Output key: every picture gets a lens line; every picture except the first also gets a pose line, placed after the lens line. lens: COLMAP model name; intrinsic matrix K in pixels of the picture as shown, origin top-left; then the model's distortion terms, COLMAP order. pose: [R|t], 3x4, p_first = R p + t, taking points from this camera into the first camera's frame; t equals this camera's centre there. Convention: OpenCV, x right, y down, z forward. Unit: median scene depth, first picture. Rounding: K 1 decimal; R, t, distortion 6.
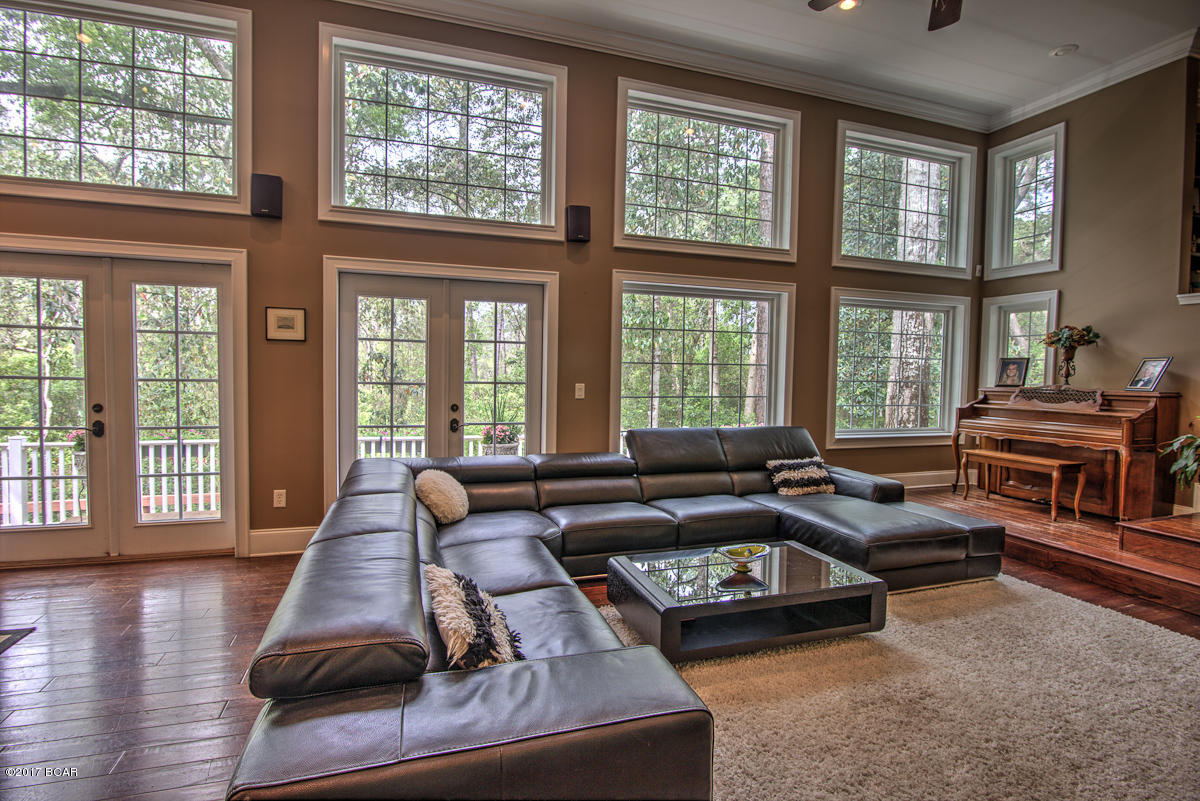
lens RADIAL K [[580.1, 0, 600.0], [0, 580.1, 400.5], [0, 0, 1]] dist [-0.027010, -0.001712]
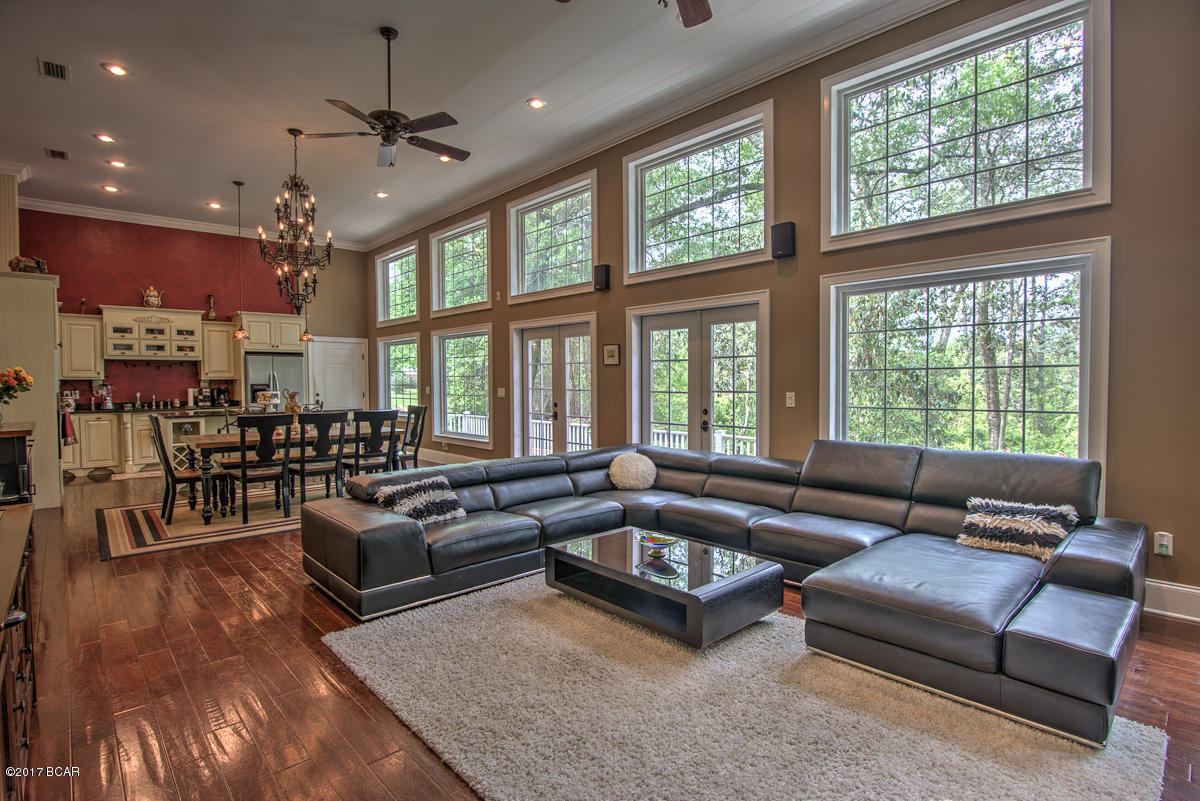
lens RADIAL K [[580.1, 0, 600.0], [0, 580.1, 400.5], [0, 0, 1]] dist [-0.027010, -0.001712]
pose [[0.412127, 0.012199, -0.911045, 0.785588], [-0.032711, 0.999464, -0.001415, -0.002012], [0.910539, 0.030385, 0.412305, 0.273603]]
